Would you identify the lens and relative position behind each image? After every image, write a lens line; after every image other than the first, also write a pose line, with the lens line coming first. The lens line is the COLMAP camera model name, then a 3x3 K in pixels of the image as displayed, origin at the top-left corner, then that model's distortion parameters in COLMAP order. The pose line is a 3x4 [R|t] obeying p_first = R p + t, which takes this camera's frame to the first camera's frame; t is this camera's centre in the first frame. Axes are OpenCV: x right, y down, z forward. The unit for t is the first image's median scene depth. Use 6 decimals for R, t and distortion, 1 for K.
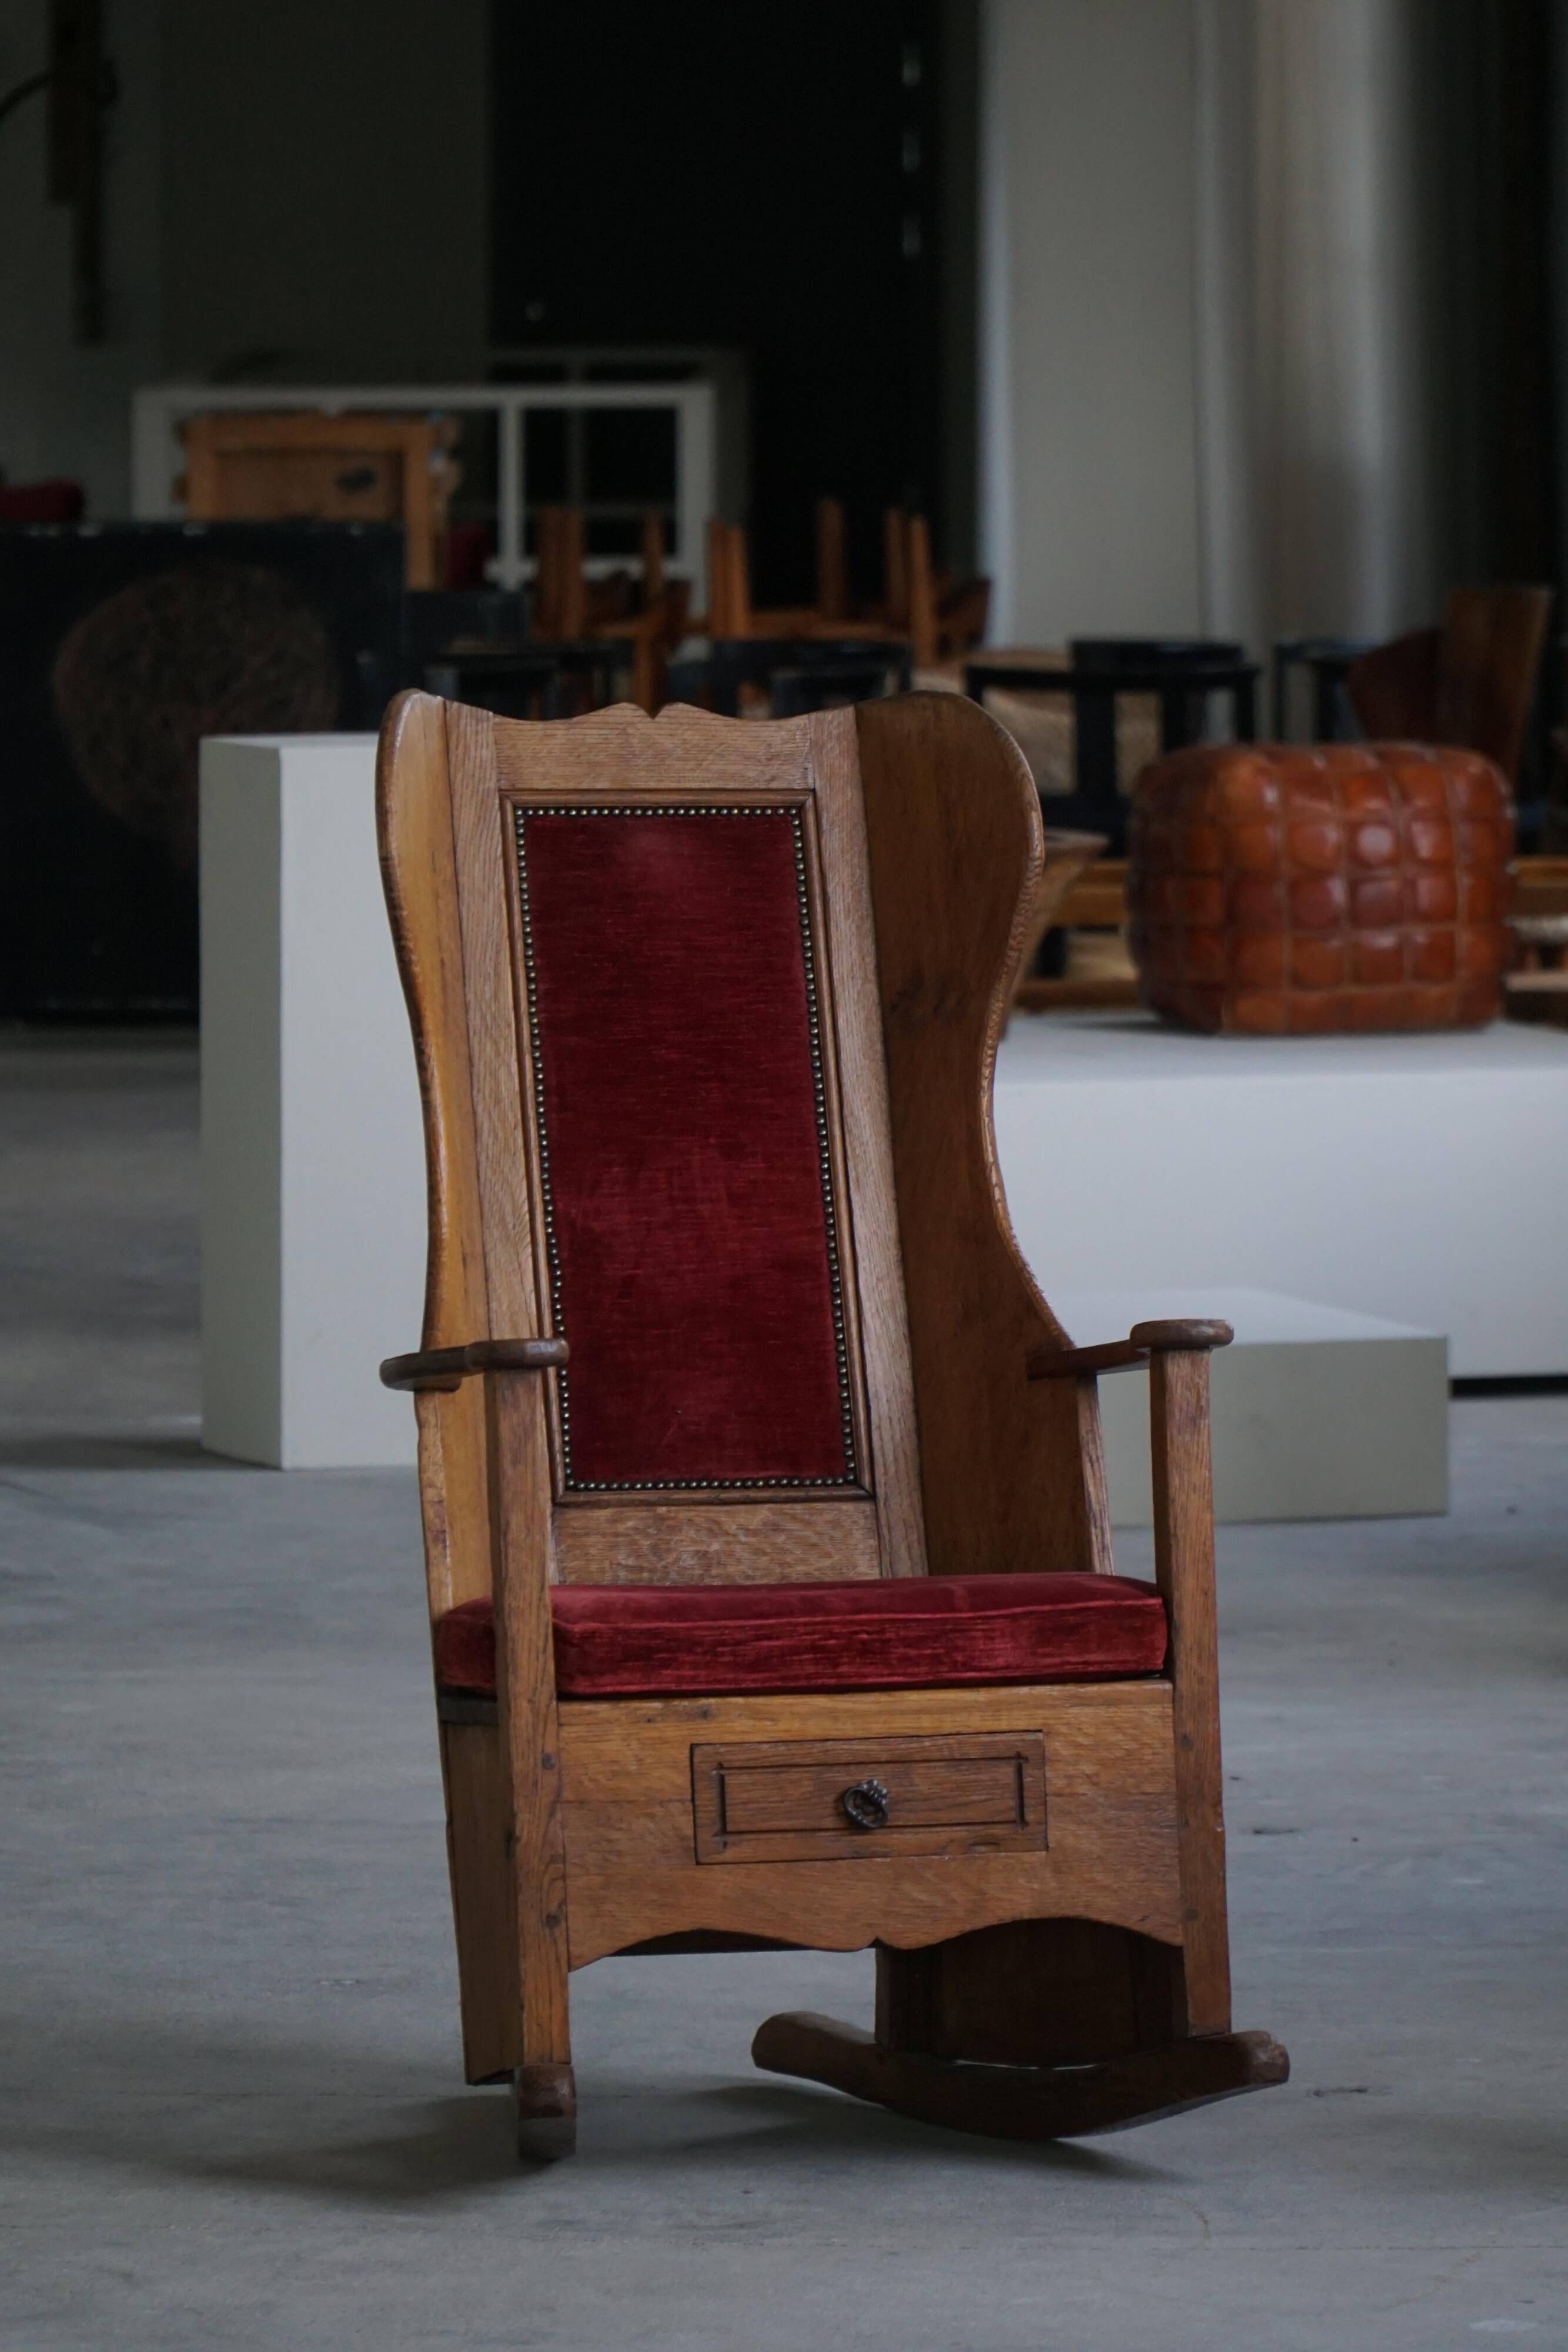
lens RADIAL K [[14579.1, 0, 789.9], [0, 14579.1, 1176.1], [0, 0, 1]] dist [-1.229630, 0.000000]
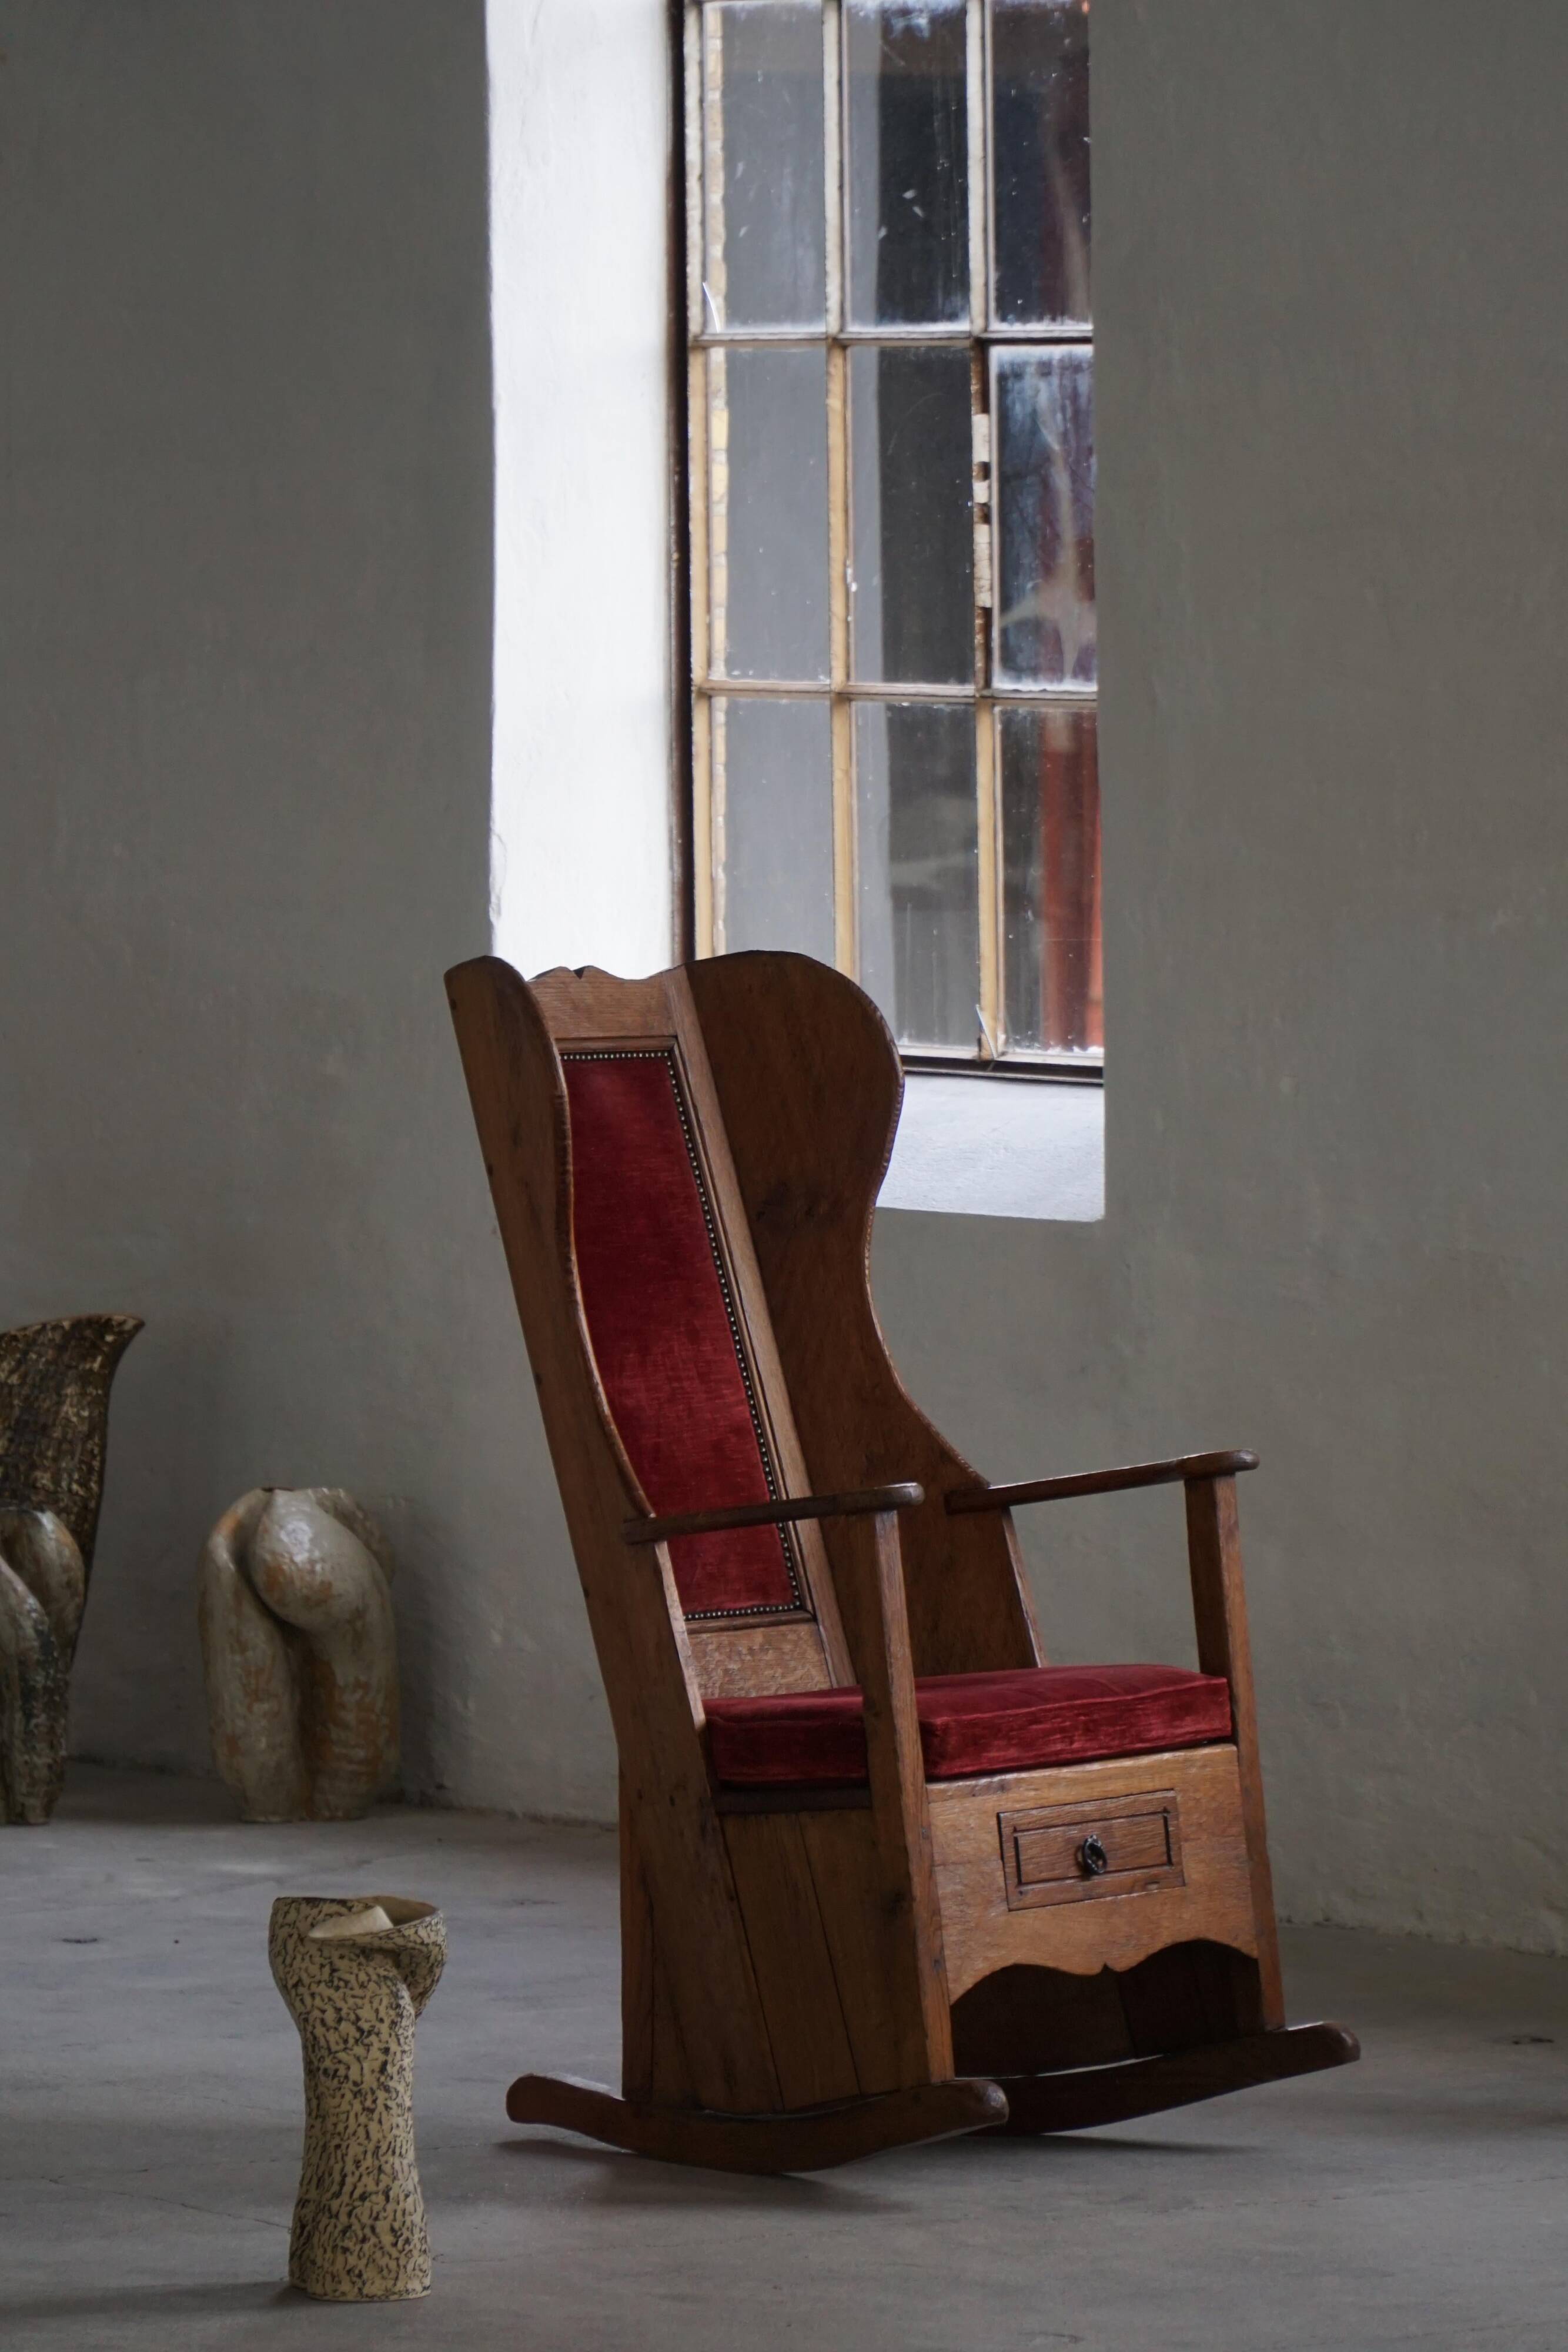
lens RADIAL K [[14579.1, 0, 782.1], [0, 14579.1, 1178.6], [0, 0, 1]] dist [-1.229630, 0.000000]
pose [[0.810126, -0.032389, 0.585360, -0.702059], [0.047396, 0.998823, -0.010327, -0.002005], [-0.584336, 0.036110, 0.810708, 0.024501]]
